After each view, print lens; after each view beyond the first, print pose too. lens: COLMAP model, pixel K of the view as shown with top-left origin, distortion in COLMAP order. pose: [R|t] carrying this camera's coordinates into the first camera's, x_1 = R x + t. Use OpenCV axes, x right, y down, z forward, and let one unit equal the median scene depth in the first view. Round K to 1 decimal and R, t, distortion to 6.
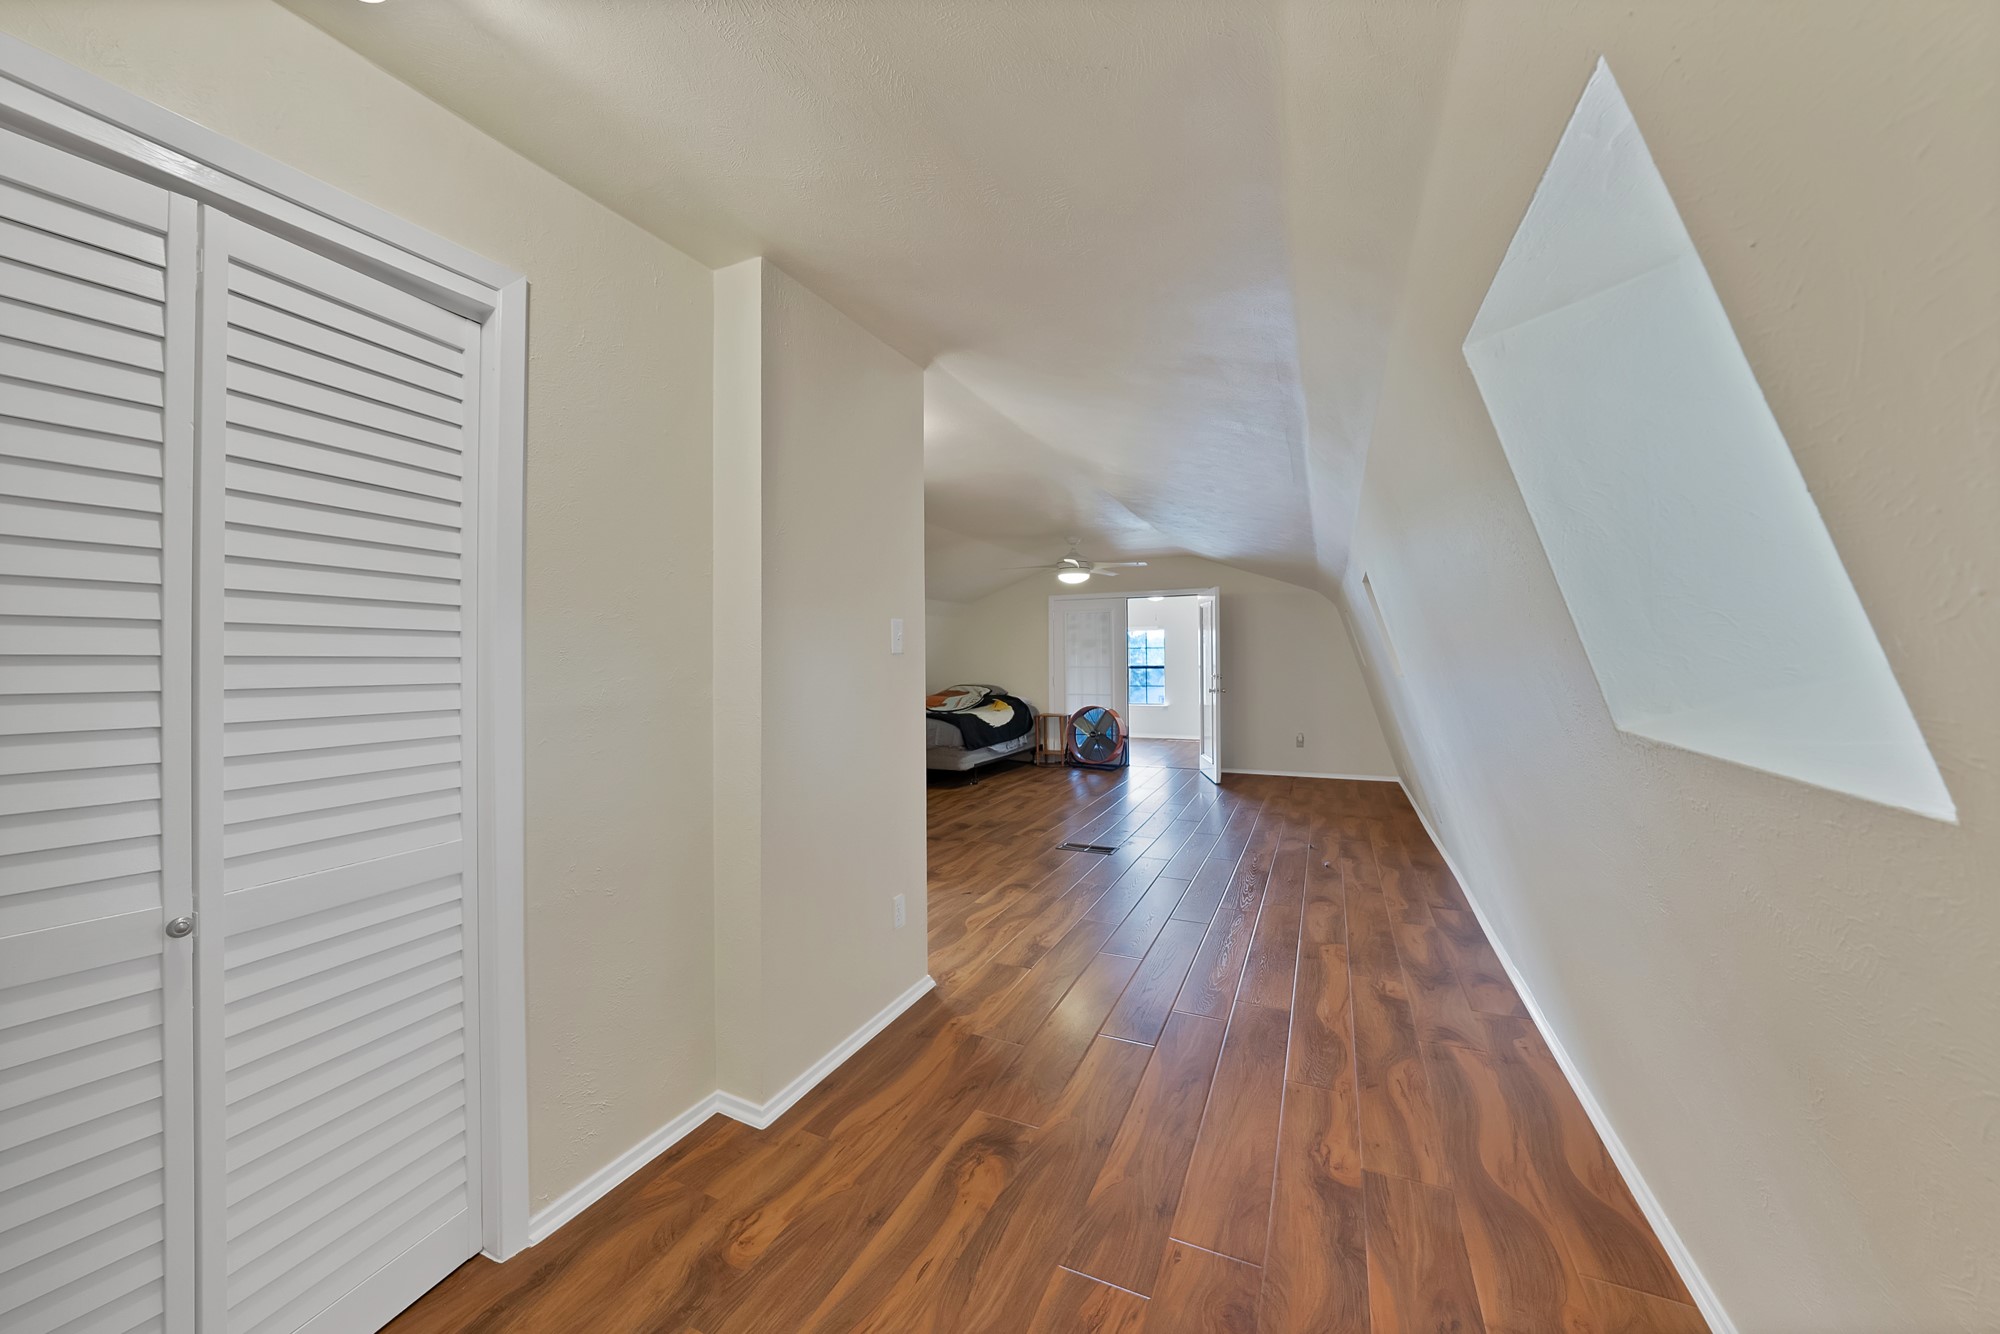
lens RADIAL K [[707.2, 0, 1000.0], [0, 707.2, 667.0], [0, 0, 1]] dist [-0.045608, -0.000039]
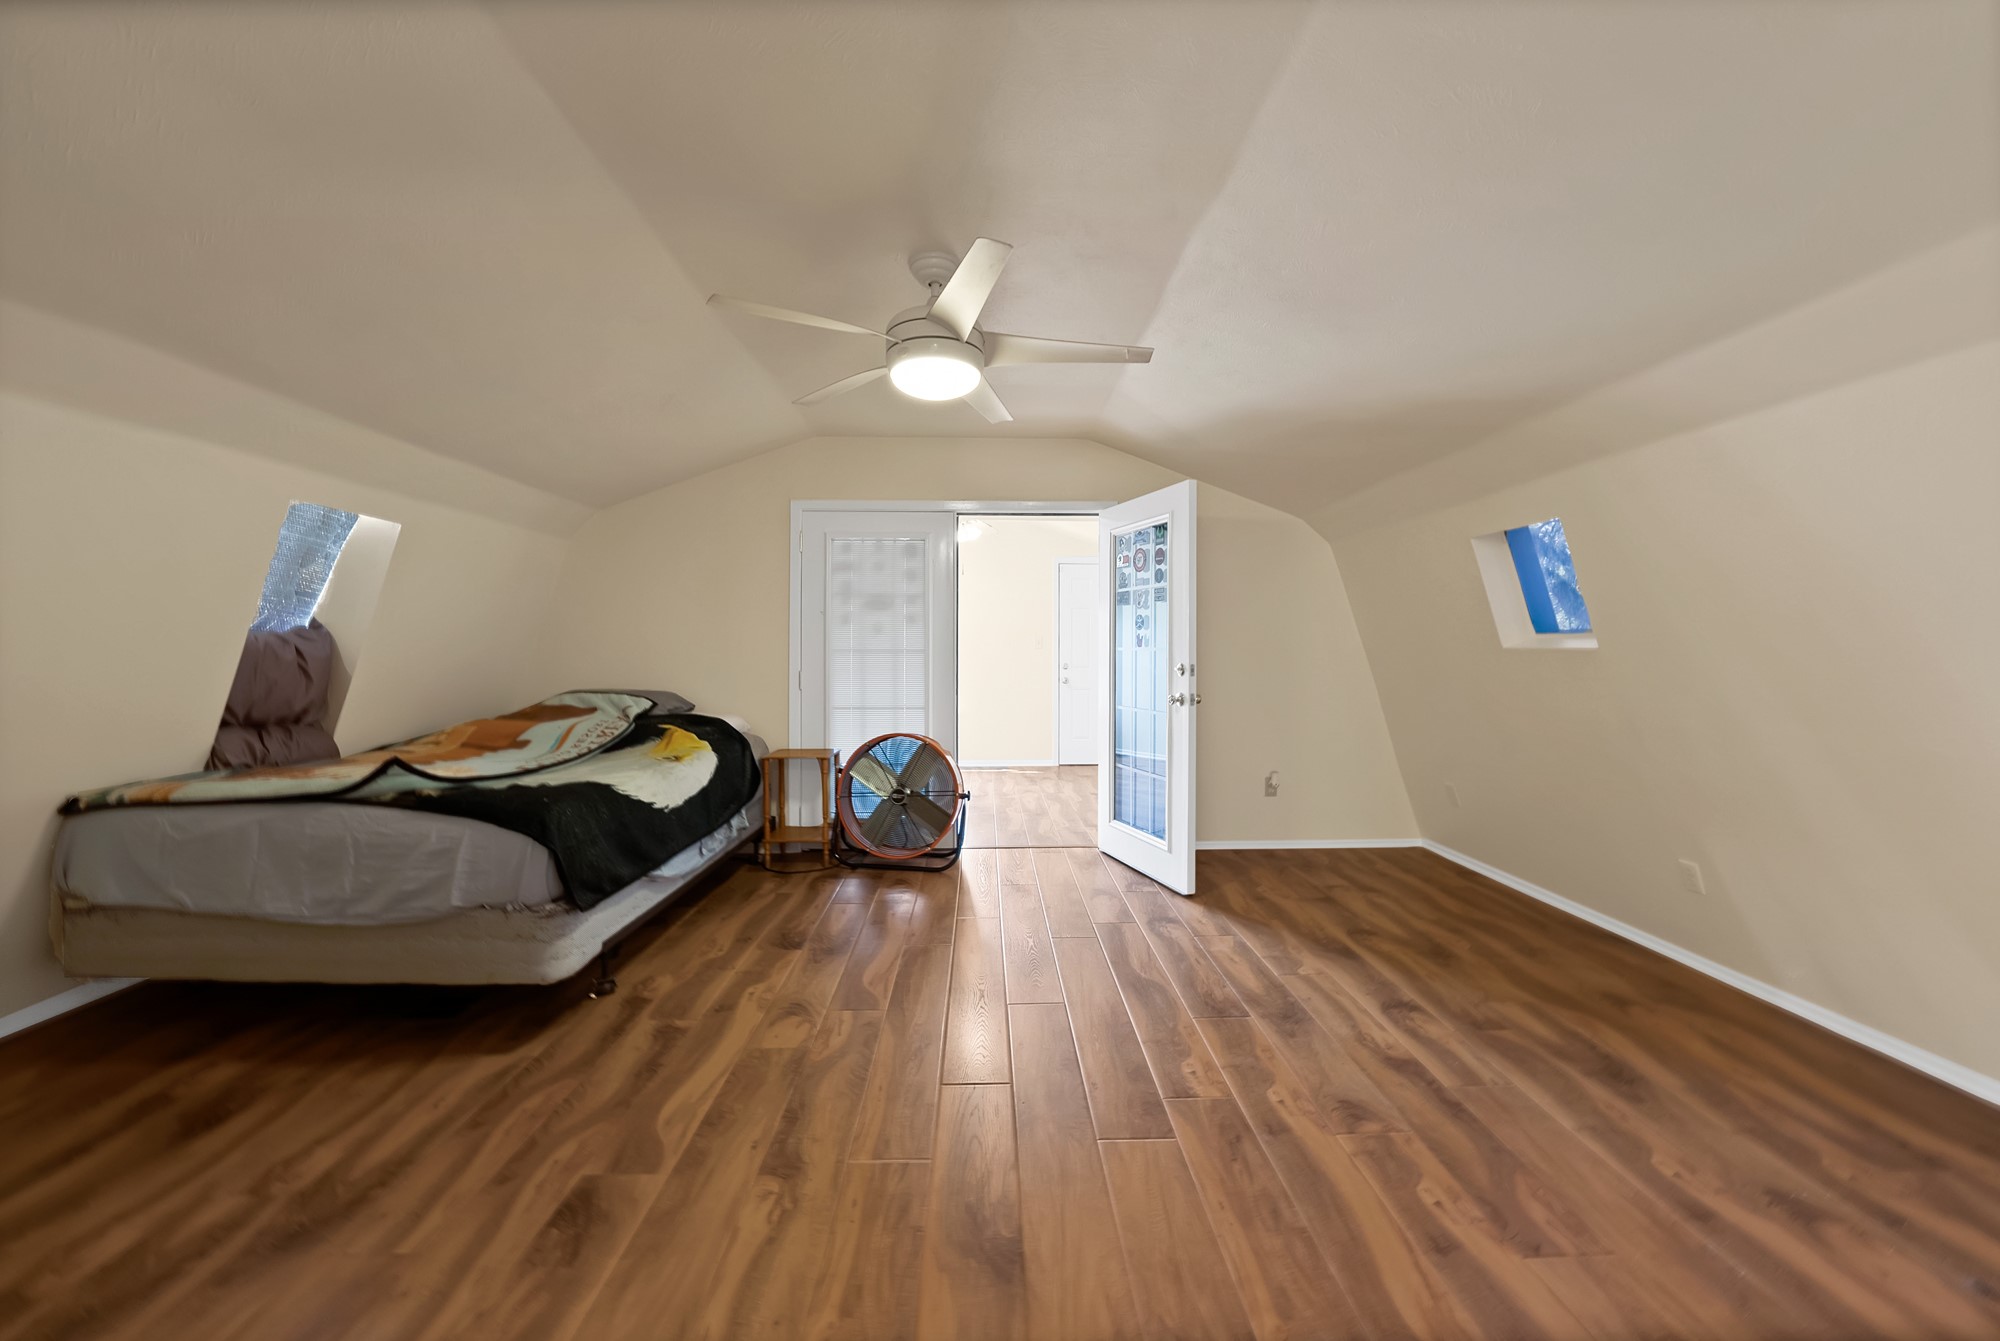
lens RADIAL K [[710.4, 0, 995.1], [0, 710.4, 657.1], [0, 0, 1]] dist [-0.000355, -0.000017]
pose [[0.903600, 0.000759, 0.428376, -0.010473], [-0.002961, 0.999986, 0.004474, 0.001891], [-0.428367, -0.005310, 0.903589, 0.531971]]
